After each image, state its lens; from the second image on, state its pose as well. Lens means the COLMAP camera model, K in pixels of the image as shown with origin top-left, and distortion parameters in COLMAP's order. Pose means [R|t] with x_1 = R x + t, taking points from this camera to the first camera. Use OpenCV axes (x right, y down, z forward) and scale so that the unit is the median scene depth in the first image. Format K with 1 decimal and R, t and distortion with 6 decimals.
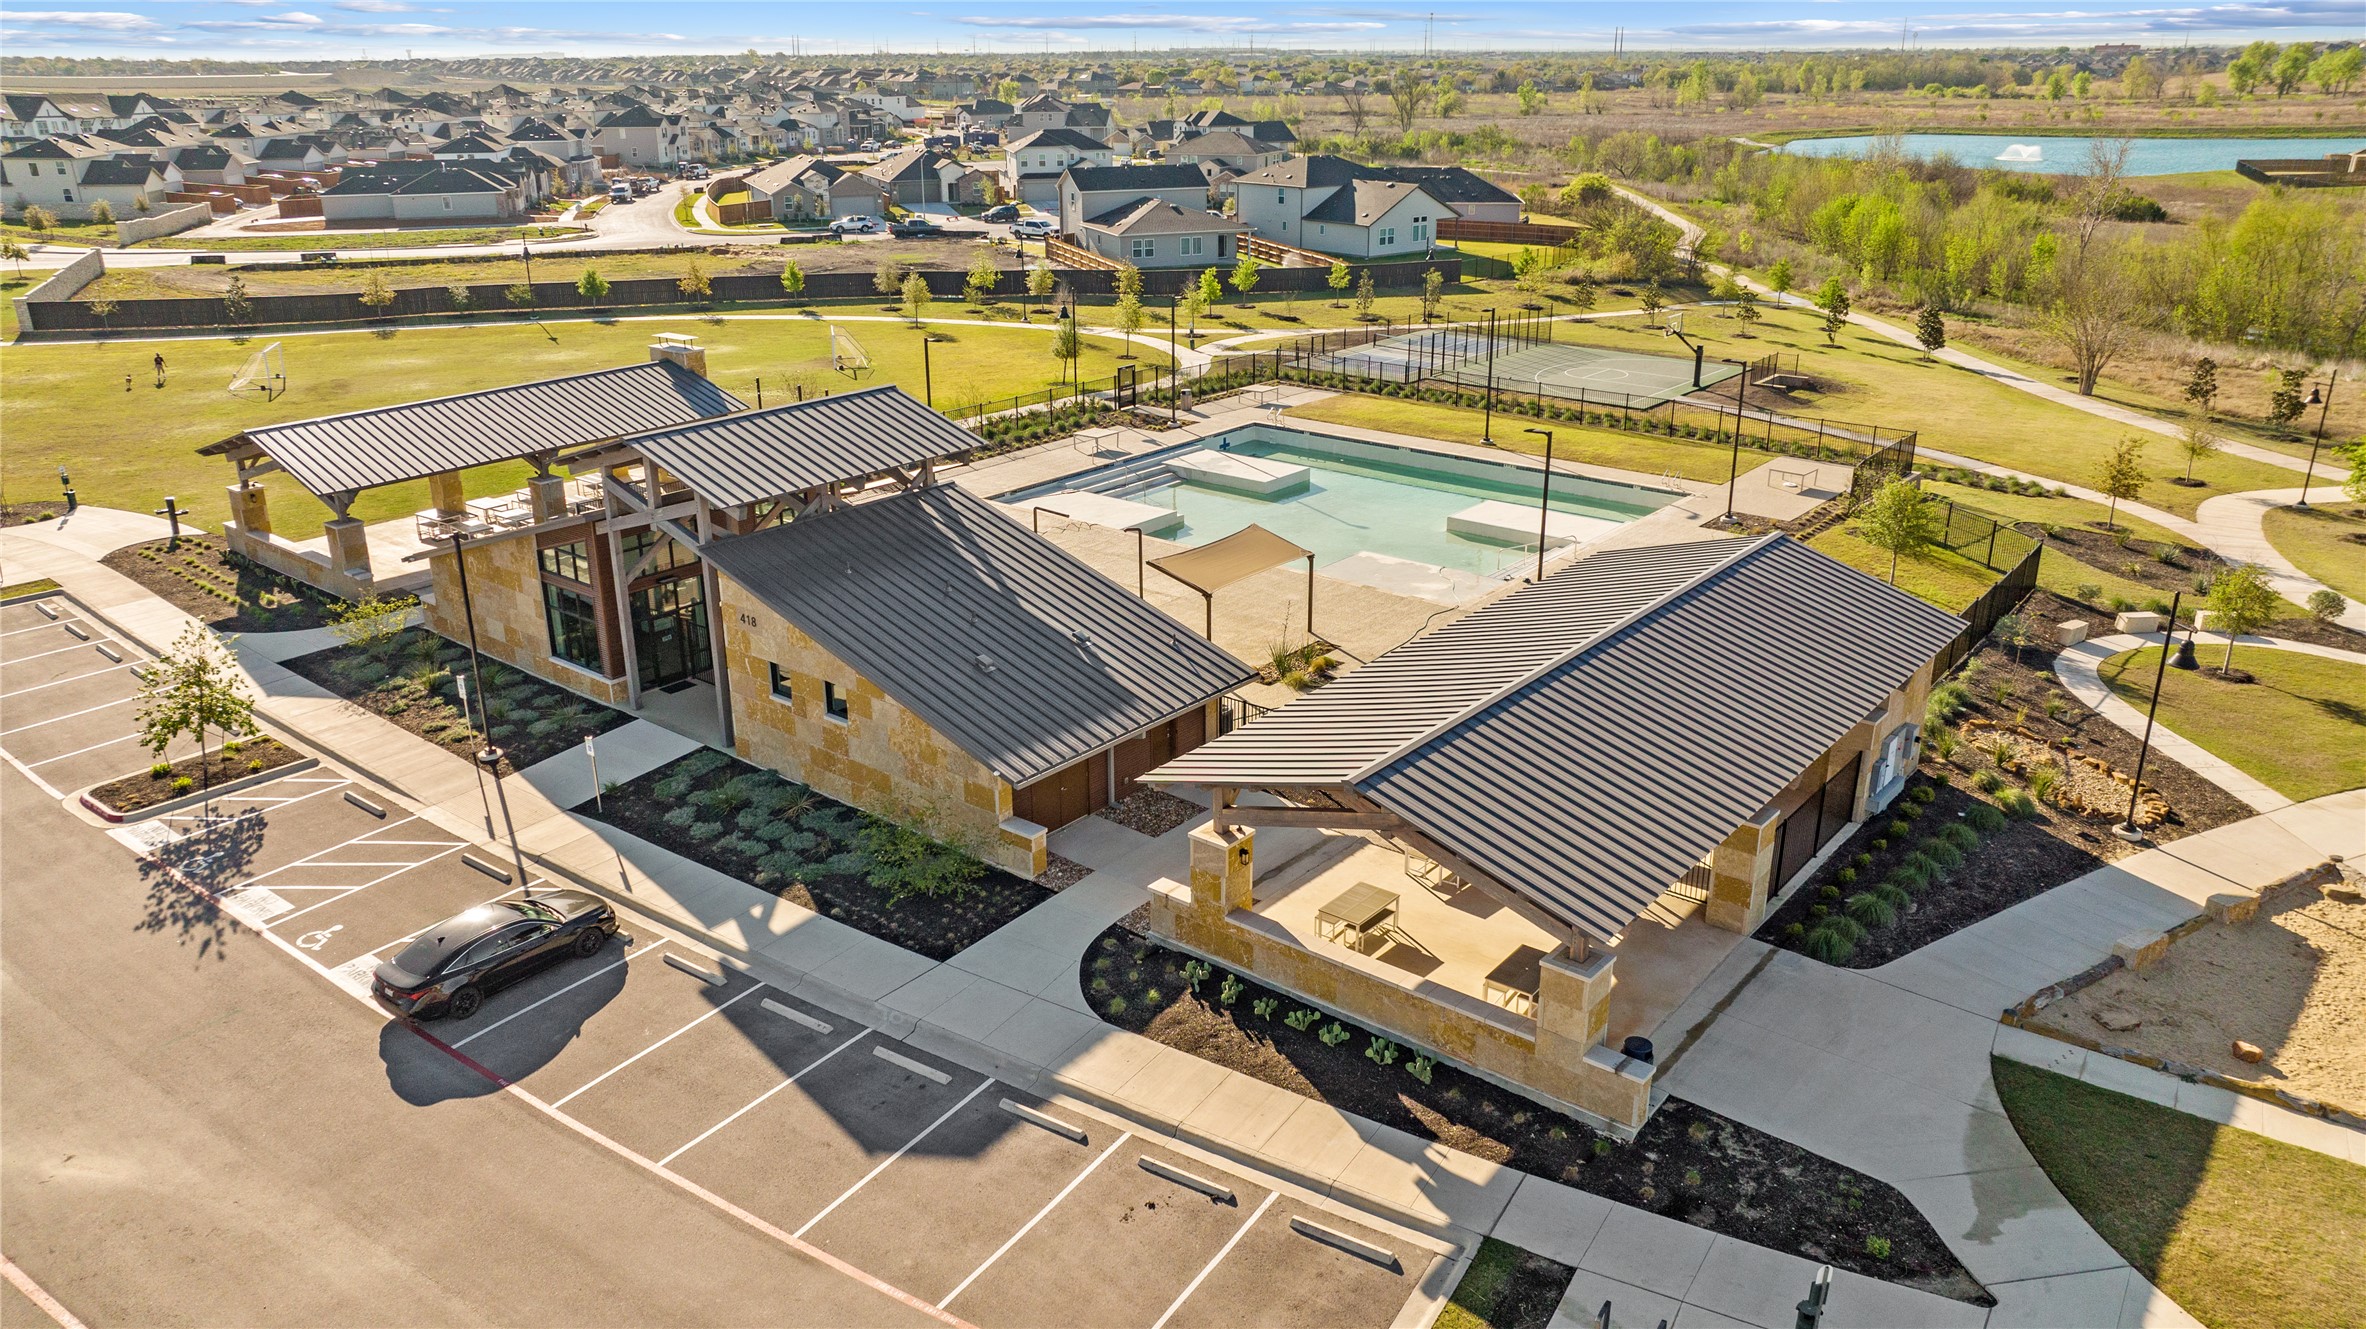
lens RADIAL K [[1592.7, 0, 1183.0], [0, 1592.7, 664.5], [0, 0, 1]] dist [-0.011652, -0.002331]
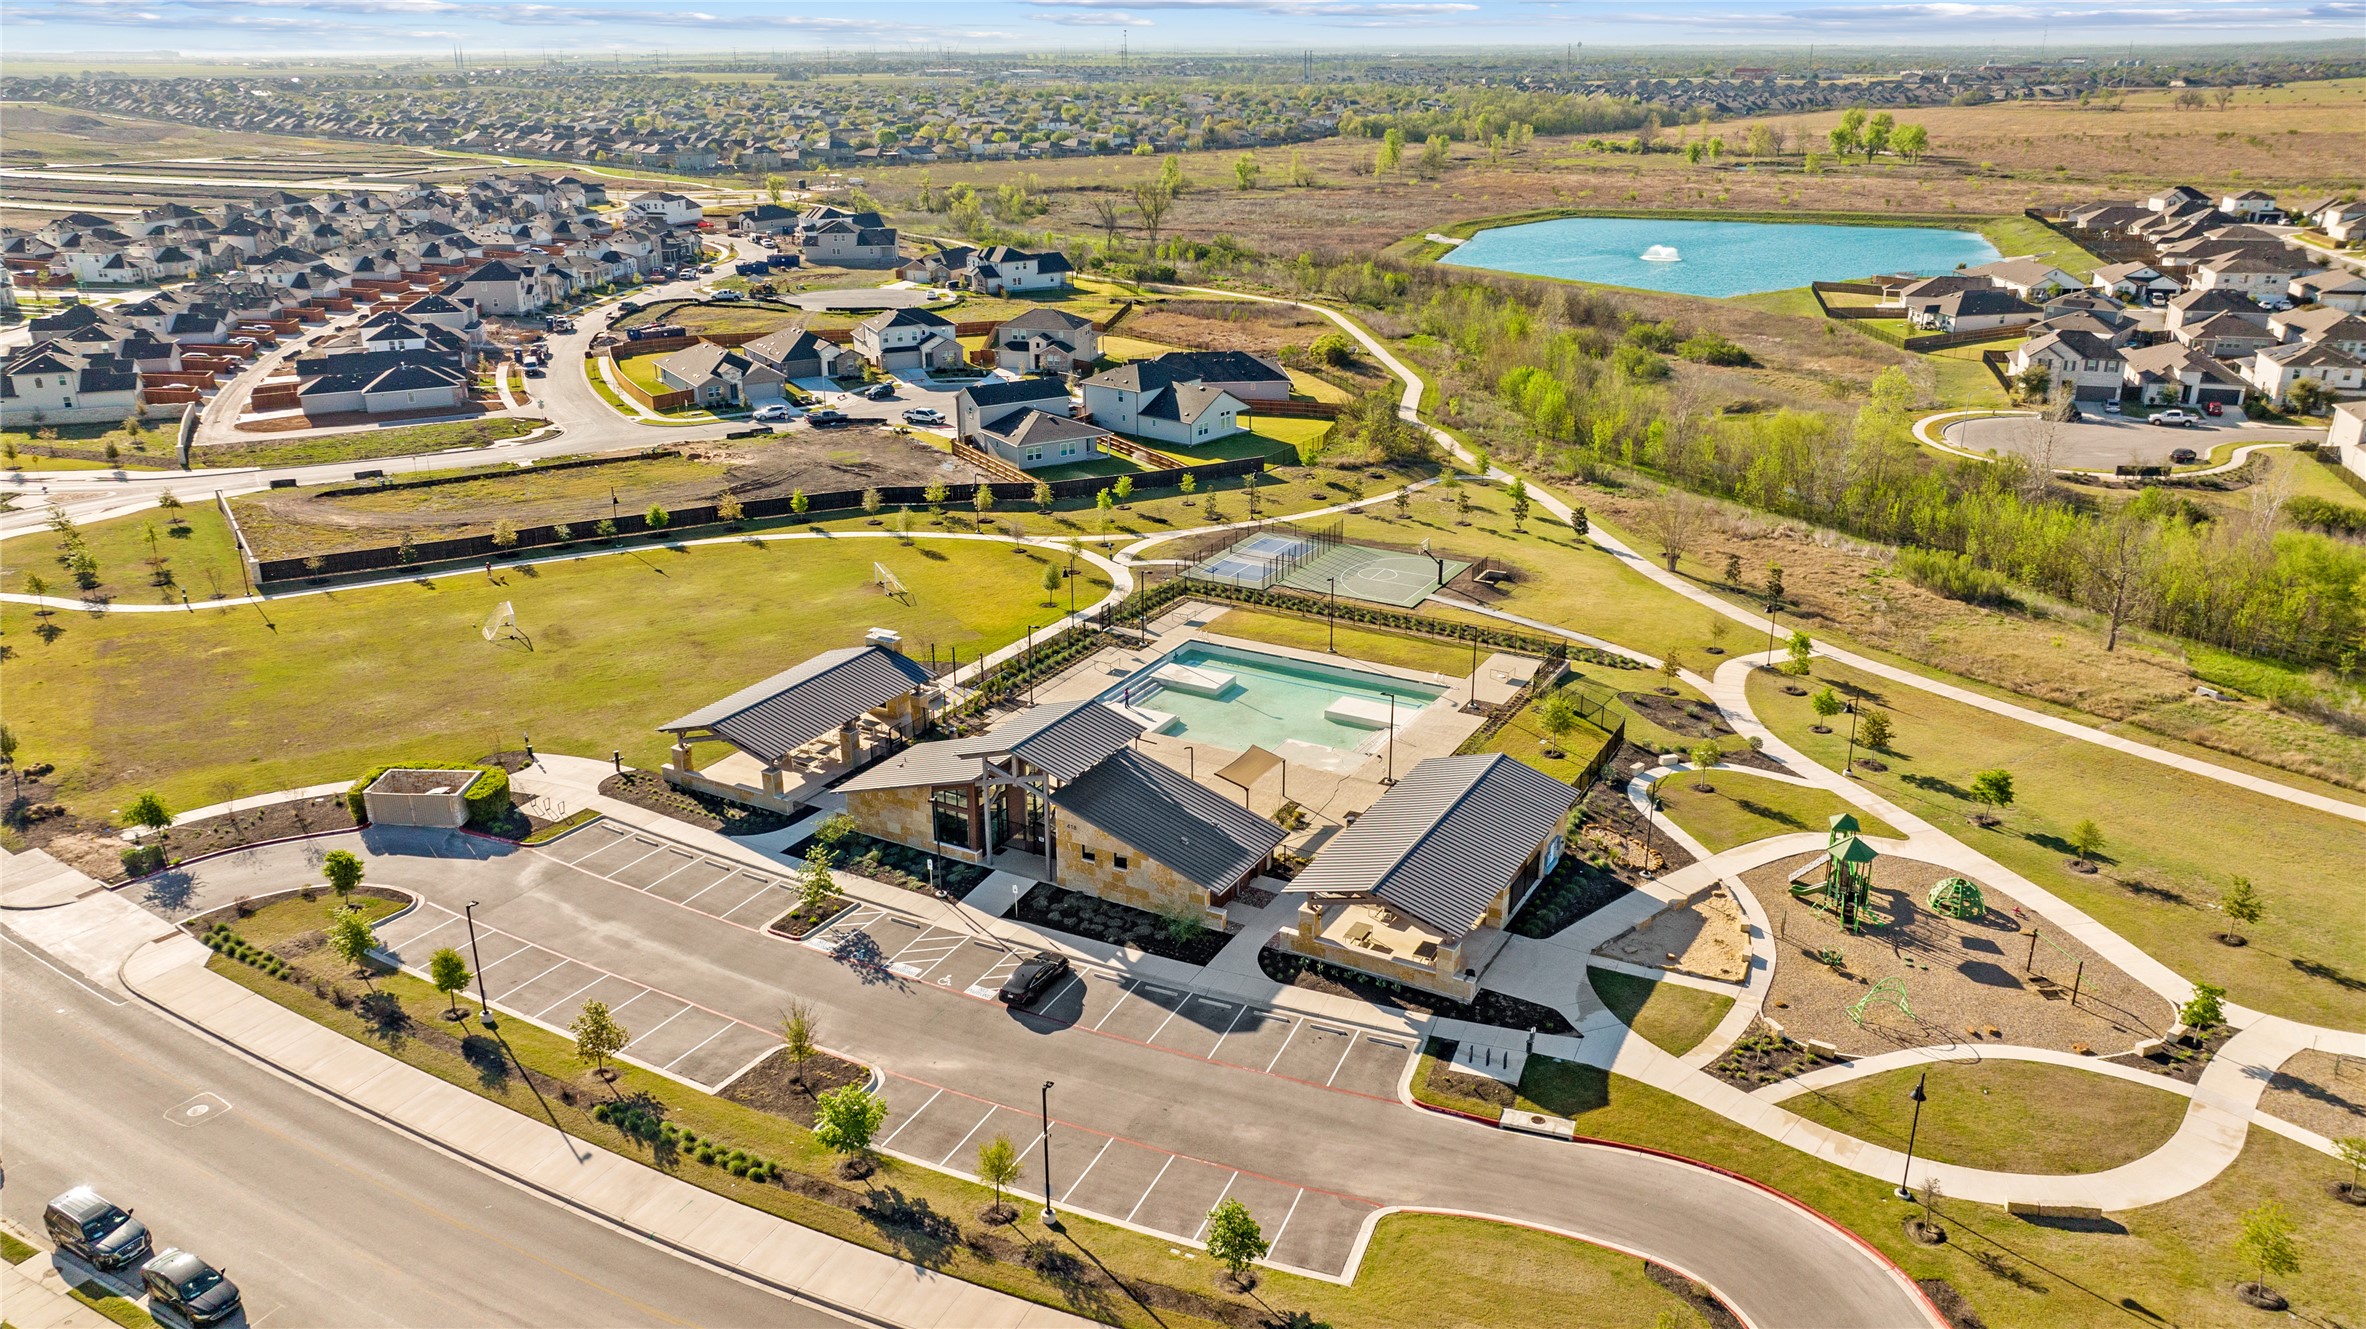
lens RADIAL K [[1592.7, 0, 1183.0], [0, 1592.7, 664.5], [0, 0, 1]] dist [-0.011652, -0.002331]
pose [[0.984294, -0.056231, 0.167341, -0.476462], [0.057844, 0.998314, -0.004778, -0.234881], [-0.166790, 0.014382, 0.985887, -1.244004]]
